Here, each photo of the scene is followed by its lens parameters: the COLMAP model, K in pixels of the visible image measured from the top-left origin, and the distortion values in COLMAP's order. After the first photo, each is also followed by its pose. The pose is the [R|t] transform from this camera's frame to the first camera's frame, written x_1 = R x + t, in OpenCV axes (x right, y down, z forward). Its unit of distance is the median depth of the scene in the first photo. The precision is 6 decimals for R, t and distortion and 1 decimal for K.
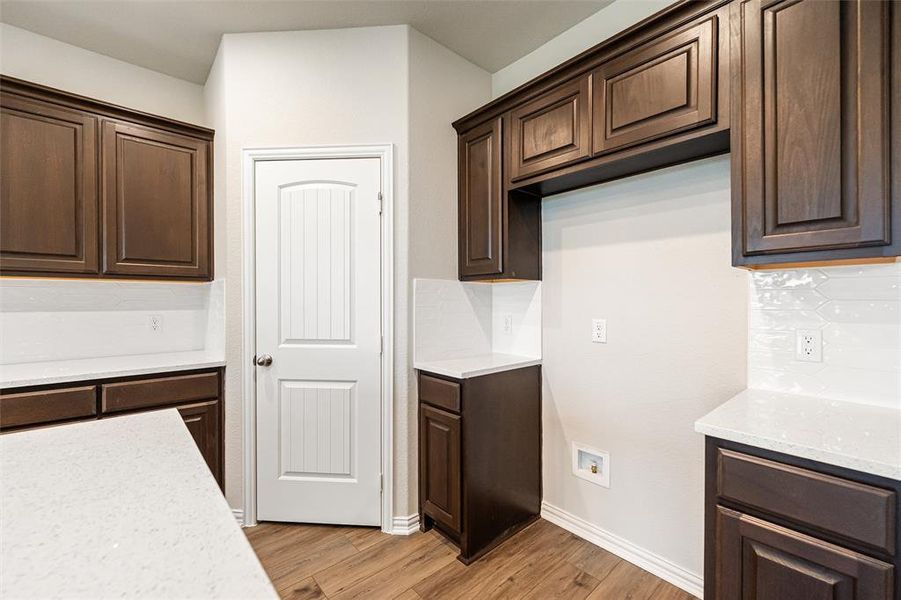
lens RADIAL K [[368.8, 0, 448.0], [0, 368.8, 302.0], [0, 0, 1]] dist [0.001924, -0.001135]
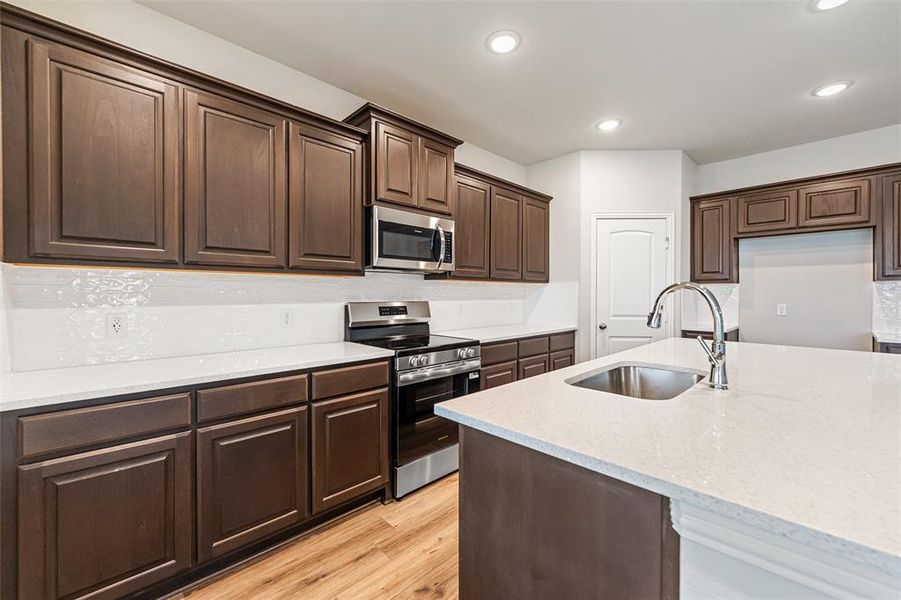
lens RADIAL K [[368.8, 0, 444.0], [0, 368.8, 293.6], [0, 0, 1]] dist [0.001924, -0.001135]
pose [[0.998567, -0.001546, 0.053501, -1.412031], [0.001962, 0.999968, -0.007725, 0.005266], [-0.053488, 0.007819, 0.998538, -0.820511]]
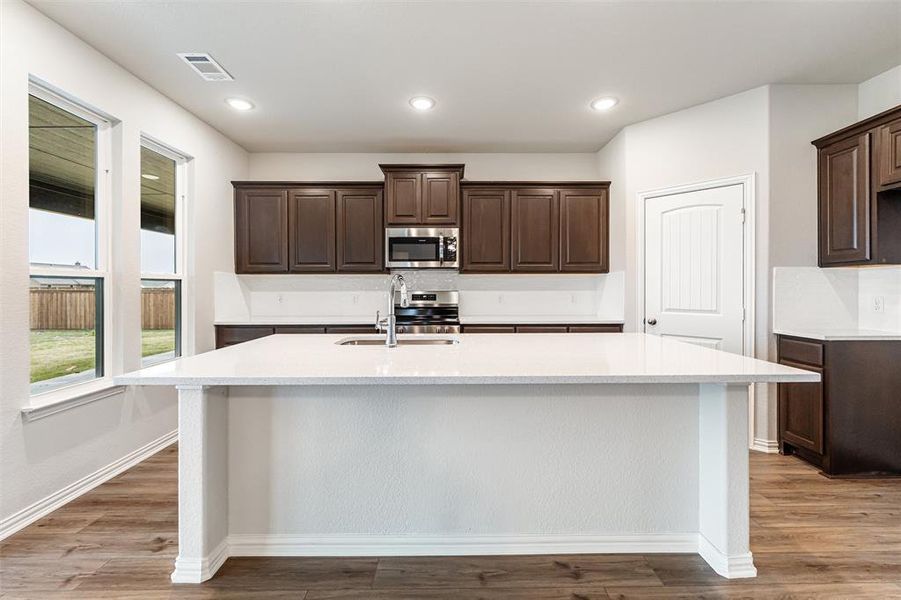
lens RADIAL K [[368.8, 0, 456.5], [0, 368.8, 290.4], [0, 0, 1]] dist [0.001924, -0.001135]
pose [[0.759324, 0.001452, -0.650711, -0.094838], [0.000061, 0.999997, 0.002303, 0.018557], [0.650713, -0.001788, 0.759322, -0.797508]]
